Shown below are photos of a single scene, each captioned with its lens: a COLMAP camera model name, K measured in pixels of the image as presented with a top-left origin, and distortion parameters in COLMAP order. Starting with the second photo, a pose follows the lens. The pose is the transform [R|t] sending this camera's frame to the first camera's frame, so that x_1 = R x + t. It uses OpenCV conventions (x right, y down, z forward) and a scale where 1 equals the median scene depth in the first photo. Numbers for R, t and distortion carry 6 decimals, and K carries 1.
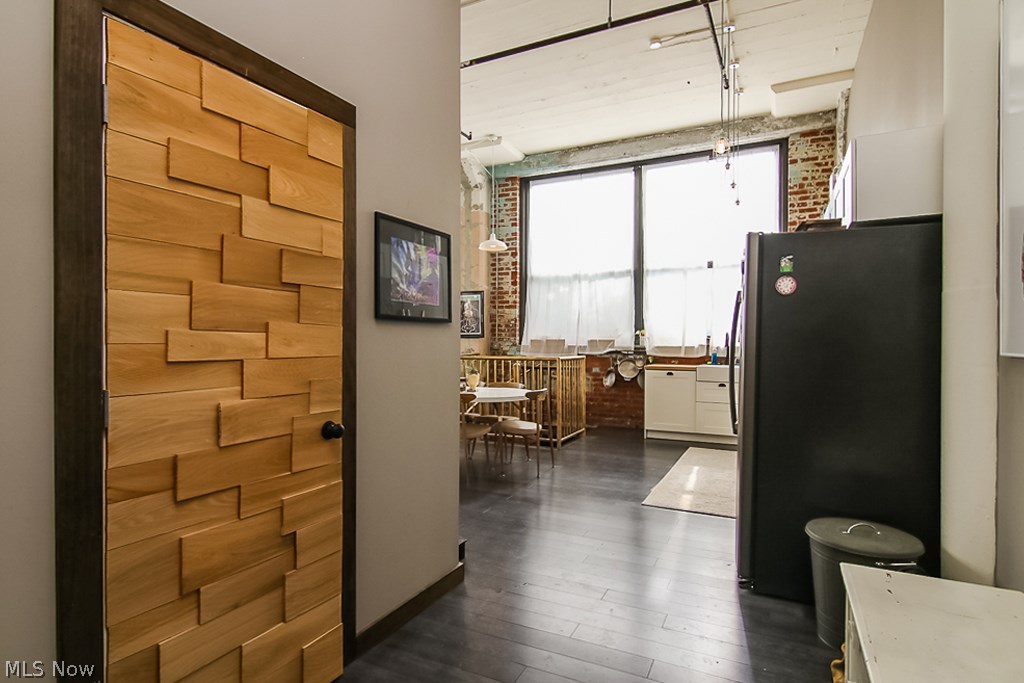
lens RADIAL K [[492.9, 0, 516.7], [0, 492.9, 347.8], [0, 0, 1]] dist [-0.020704, -0.000365]
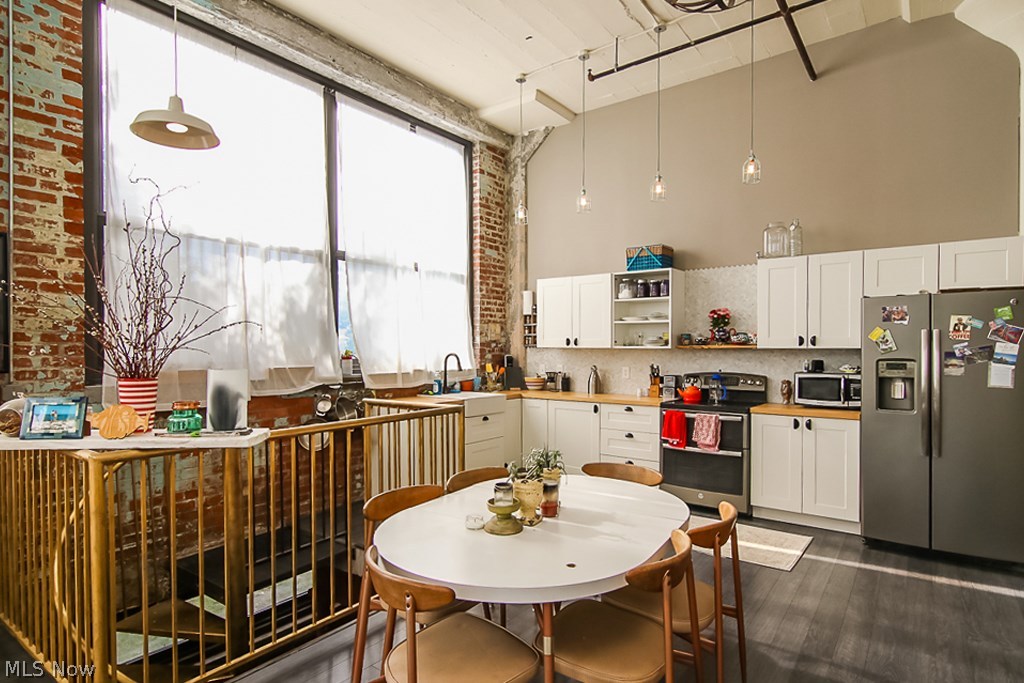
lens RADIAL K [[546.4, 0, 505.9], [0, 546.4, 354.0], [0, 0, 1]] dist [0.010696, -0.007333]
pose [[0.203080, -0.014036, 0.979062, -0.373480], [0.015424, 0.999819, 0.011134, -0.032888], [-0.979041, 0.012840, 0.203259, 0.602304]]
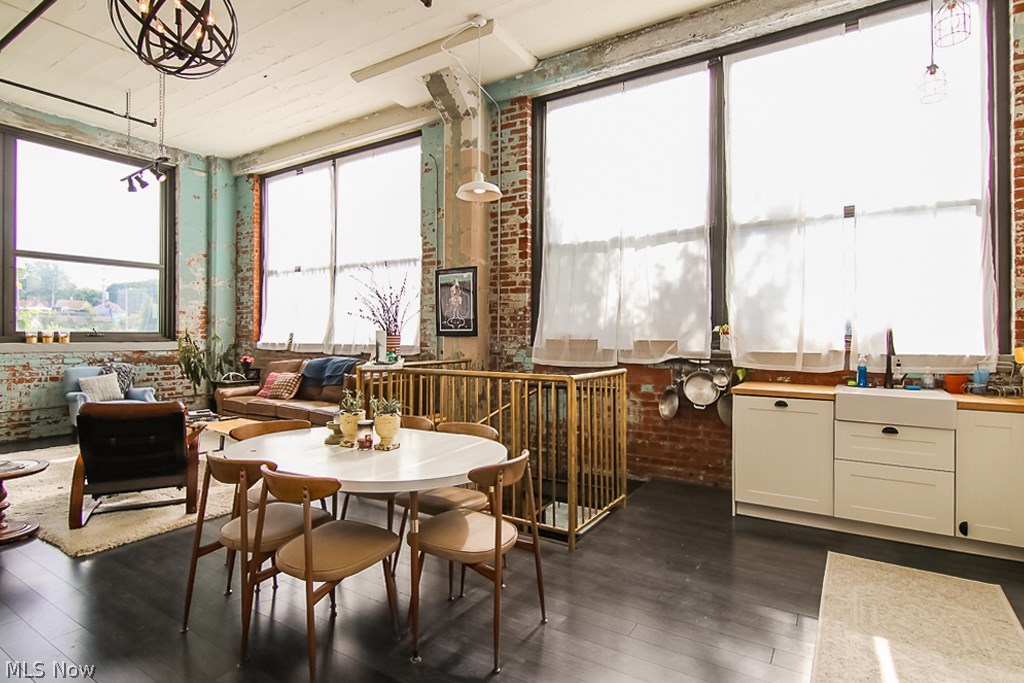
lens RADIAL K [[526.3, 0, 506.8], [0, 526.3, 332.2], [0, 0, 1]] dist [0.014847, -0.011296]
pose [[0.992086, -0.000460, -0.125557, 0.065053], [-0.001728, 0.999849, -0.017319, -0.013800], [0.125546, 0.017399, 0.991935, 0.297632]]
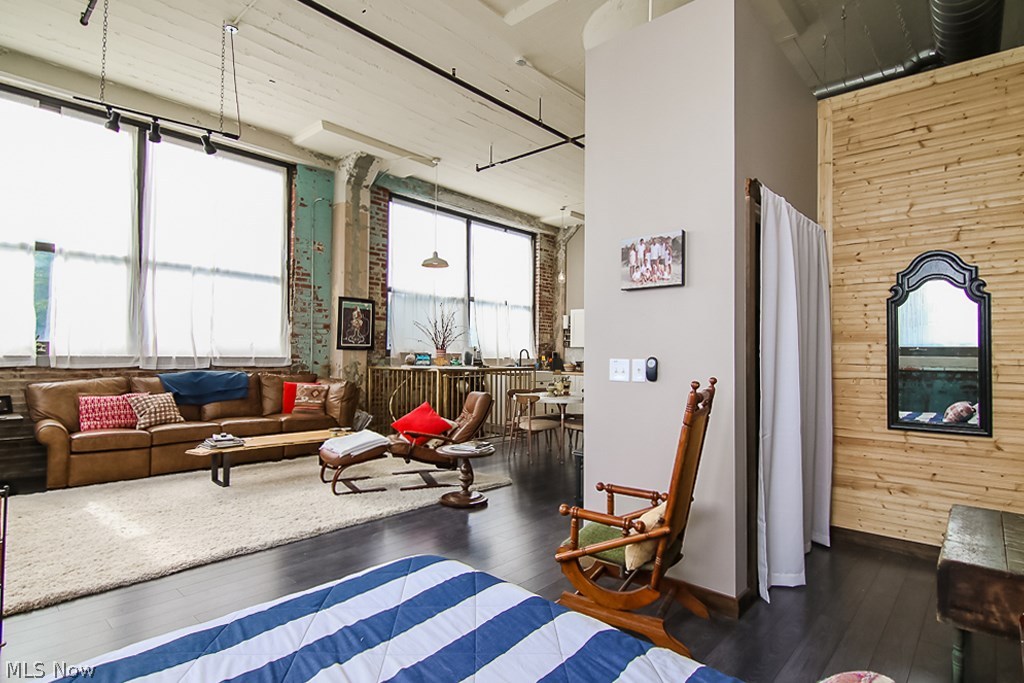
lens RADIAL K [[526.3, 0, 507.3], [0, 526.3, 344.2], [0, 0, 1]] dist [0.014847, -0.011296]
pose [[0.287847, 0.021224, 0.957441, -0.979746], [0.000442, 0.999751, -0.022294, -0.008910], [-0.957676, 0.006841, 0.287766, 0.475362]]
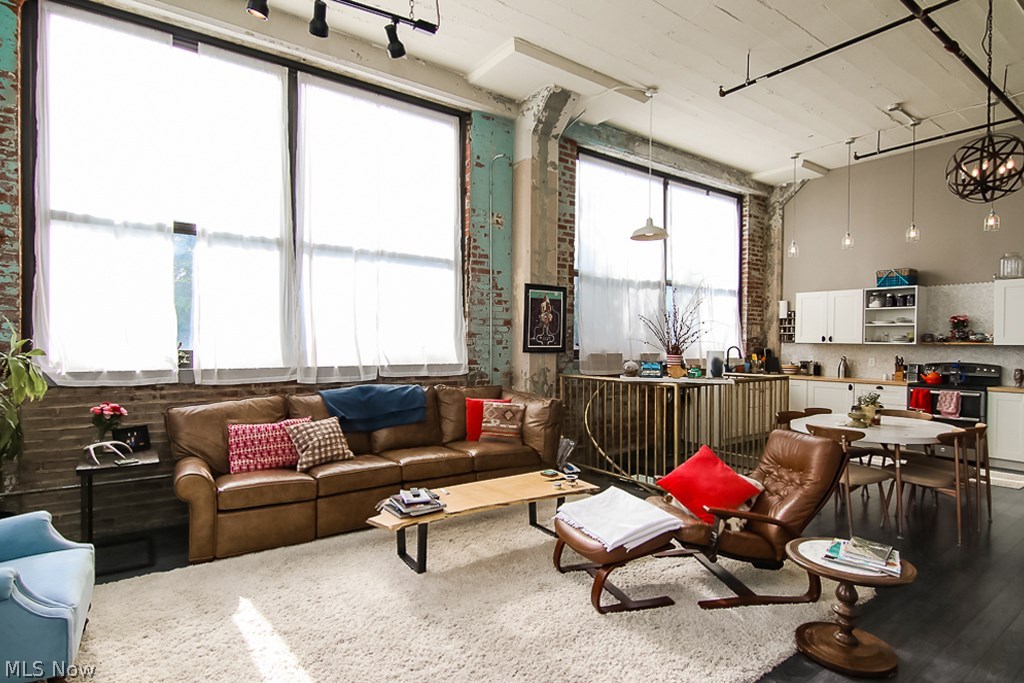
lens RADIAL K [[526.3, 0, 507.8], [0, 526.3, 348.7], [0, 0, 1]] dist [0.014847, -0.011296]
pose [[0.480895, -0.011546, 0.876702, -0.800738], [0.005344, 0.999933, 0.010238, -0.034615], [-0.876762, -0.000238, 0.480924, 0.718750]]
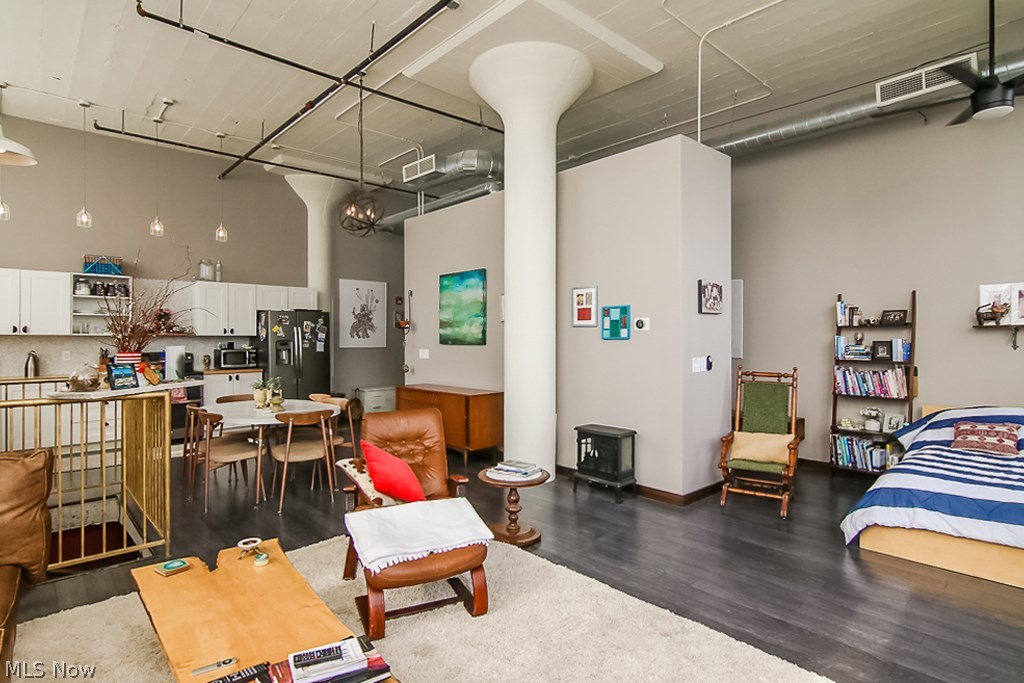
lens RADIAL K [[526.3, 0, 512.4], [0, 526.3, 338.4], [0, 0, 1]] dist [0.014847, -0.011296]
pose [[-0.931257, -0.005906, 0.364315, -0.604699], [0.001254, 0.999811, 0.019412, -0.040828], [-0.364360, 0.018535, -0.931074, 1.155036]]
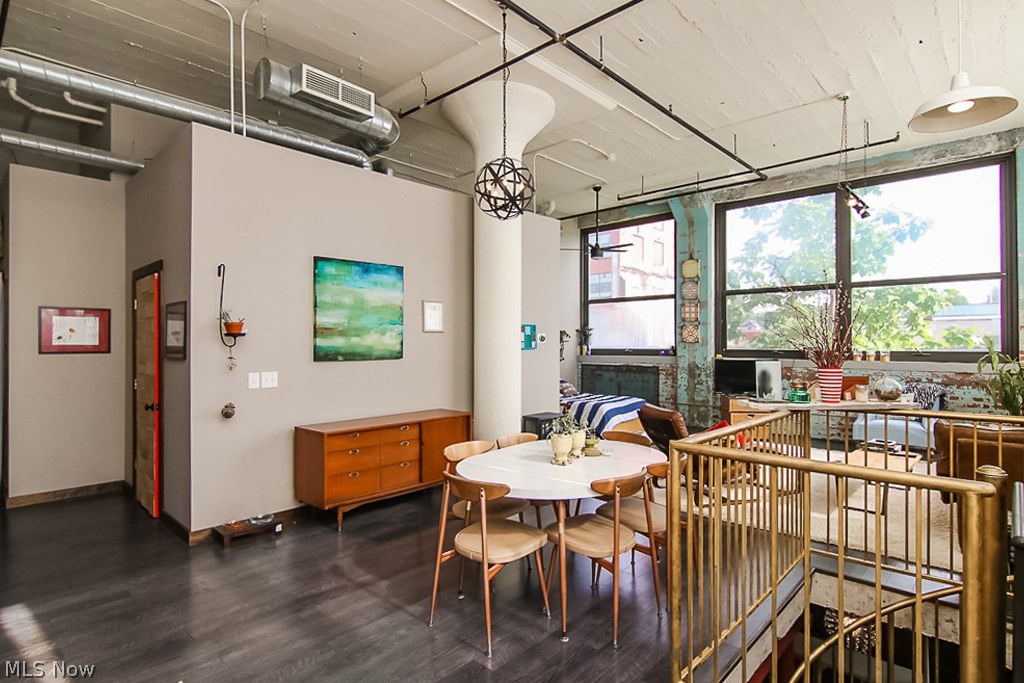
lens RADIAL K [[526.3, 0, 505.8], [0, 526.3, 340.1], [0, 0, 1]] dist [0.014847, -0.011296]
pose [[-0.305278, -0.007701, -0.952232, 0.356493], [-0.011254, 0.999927, -0.004479, -0.037554], [0.952197, 0.009350, -0.305342, 0.730894]]
